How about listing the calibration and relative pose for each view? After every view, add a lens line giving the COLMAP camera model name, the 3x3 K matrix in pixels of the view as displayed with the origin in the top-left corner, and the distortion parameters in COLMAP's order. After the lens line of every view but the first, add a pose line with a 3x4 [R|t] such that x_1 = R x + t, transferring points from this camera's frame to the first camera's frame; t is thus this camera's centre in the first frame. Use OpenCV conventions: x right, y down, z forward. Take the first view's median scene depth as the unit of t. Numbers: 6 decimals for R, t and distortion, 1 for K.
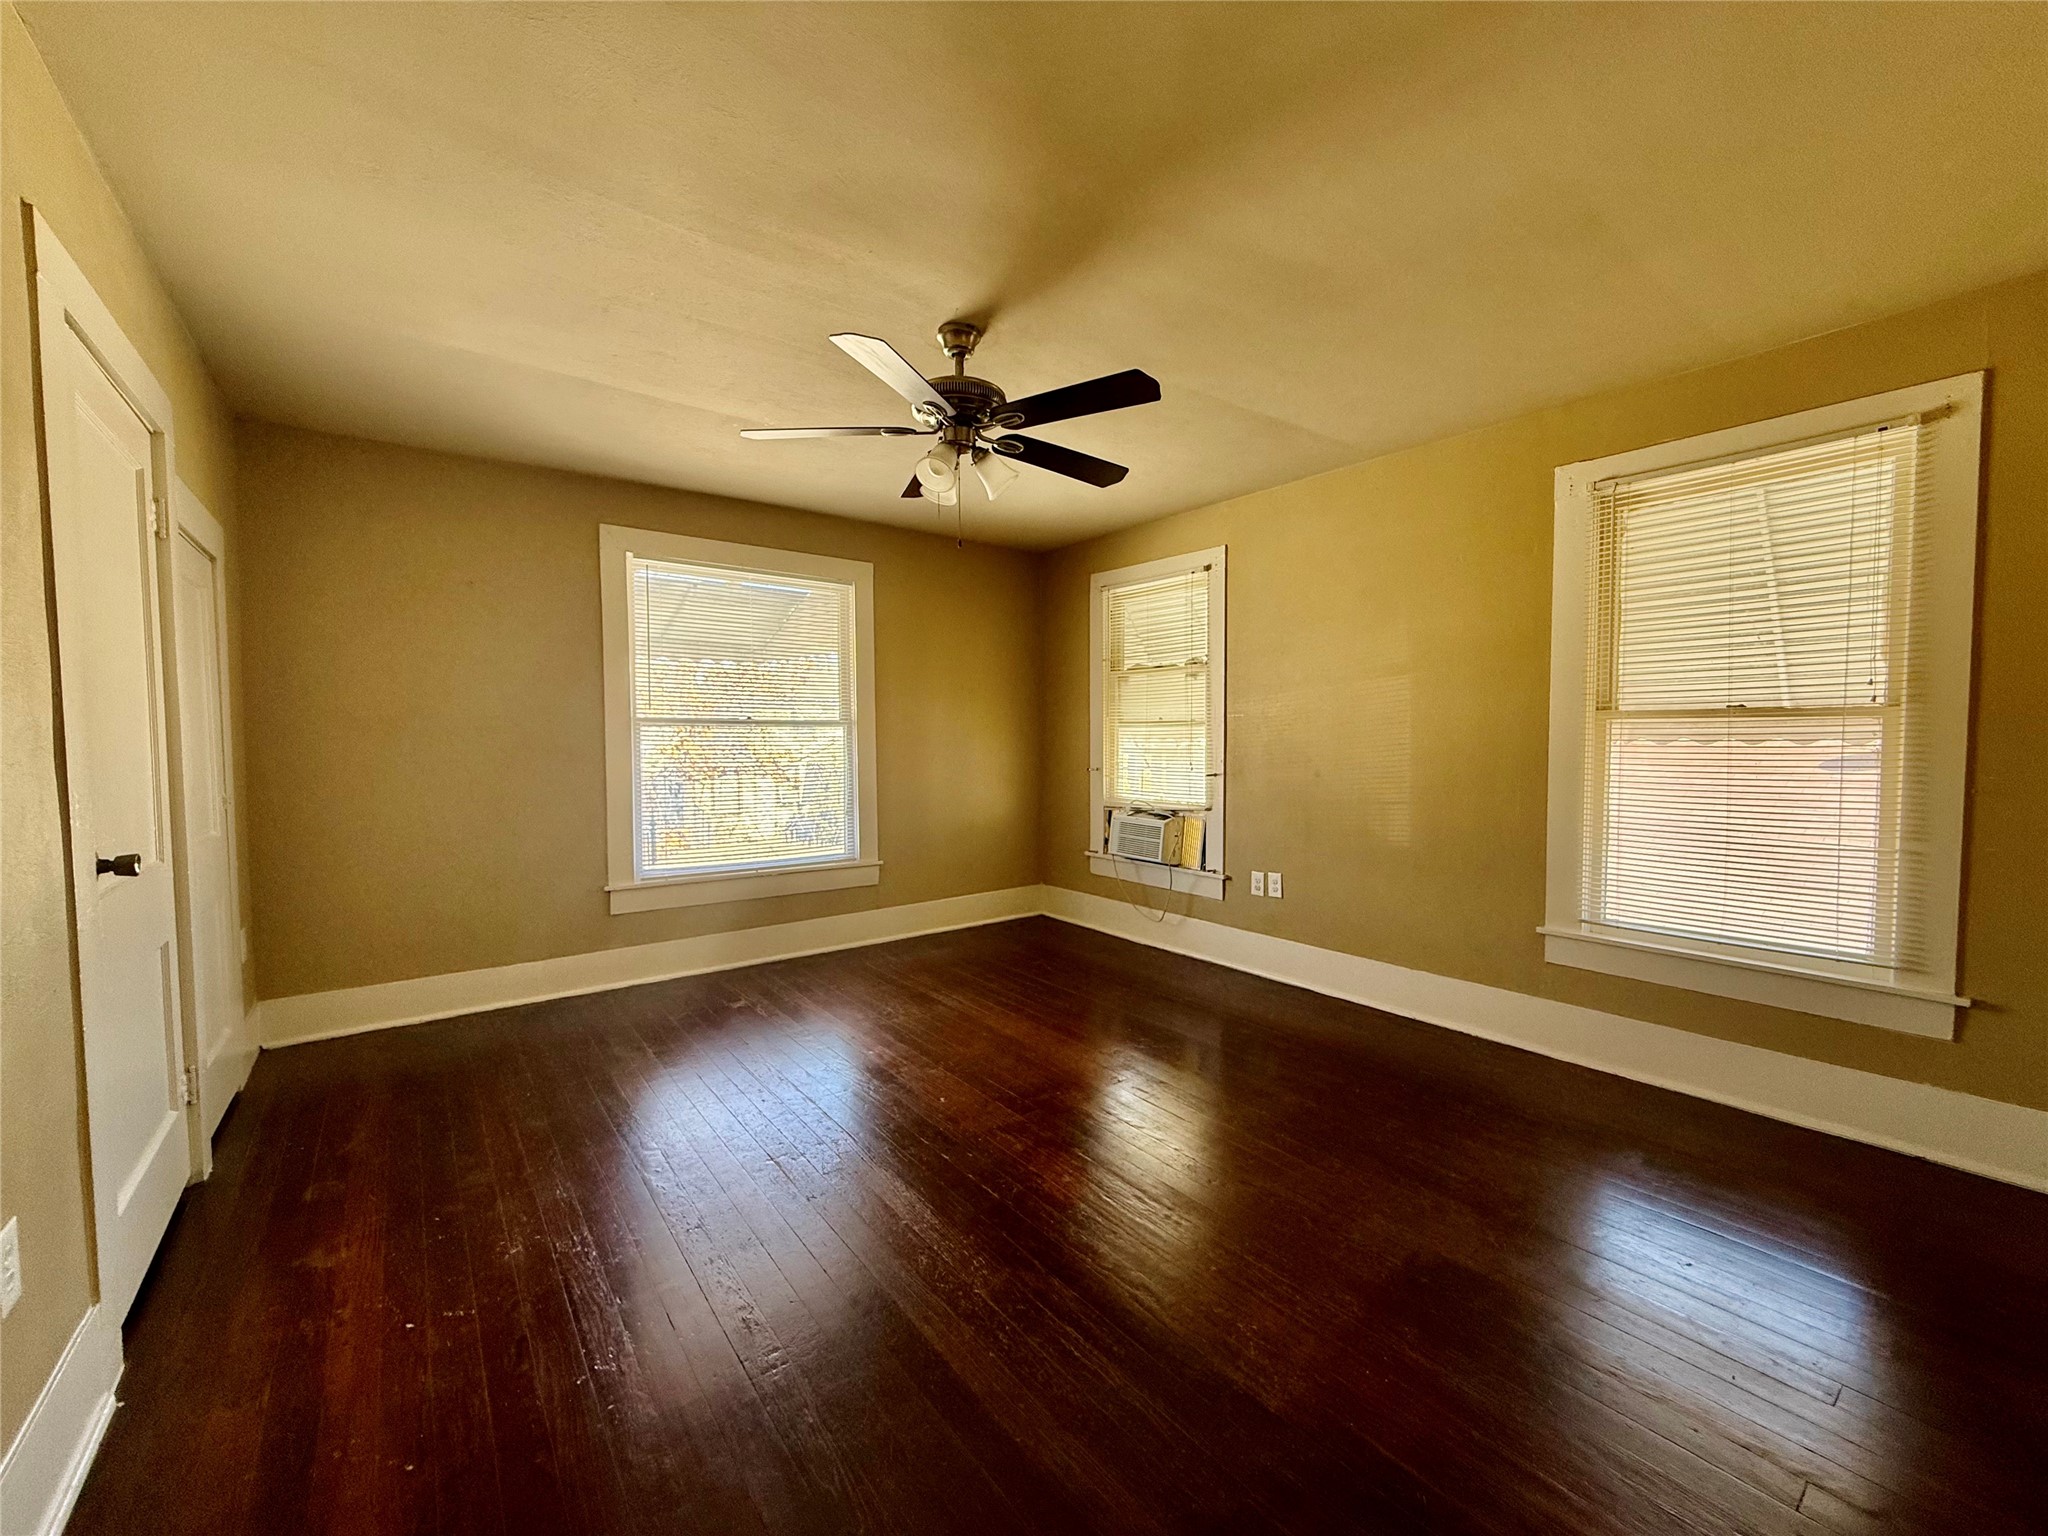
lens RADIAL K [[814.1, 0, 1018.3], [0, 814.1, 770.2], [0, 0, 1]] dist [-0.000542, -0.000058]
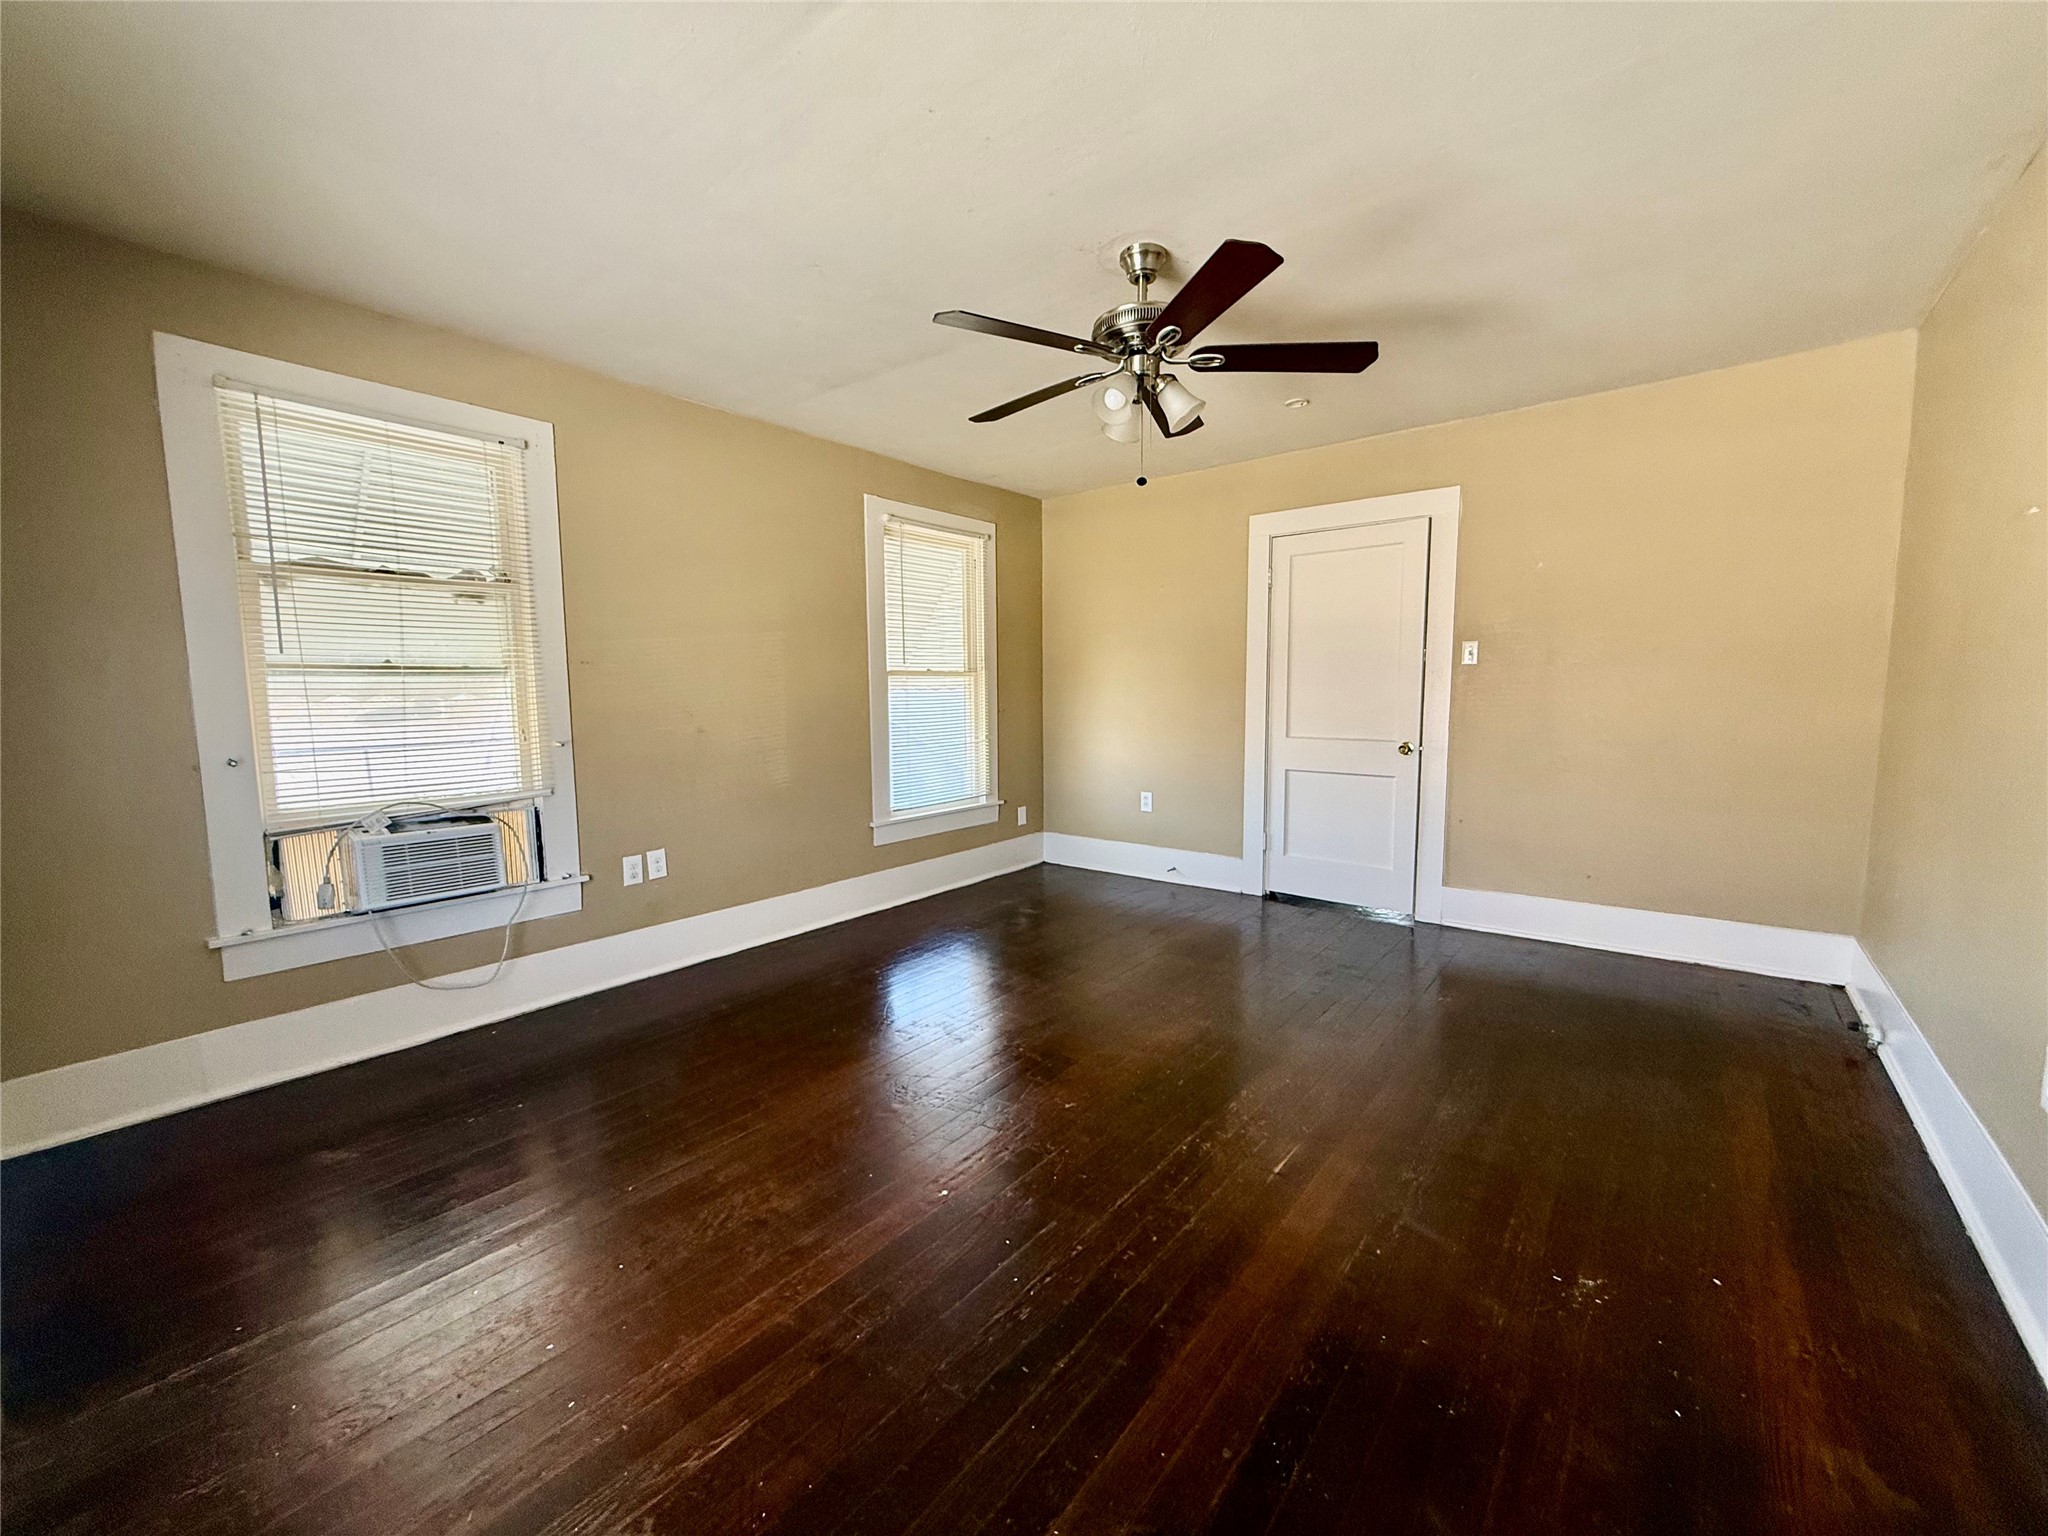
lens RADIAL K [[814.1, 0, 1018.3], [0, 814.1, 770.2], [0, 0, 1]] dist [-0.000542, -0.000058]
pose [[-0.237407, -0.093189, 0.966930, -0.569221], [0.053363, 0.992634, 0.108768, -0.028552], [-0.969943, 0.077420, -0.230686, 0.789296]]
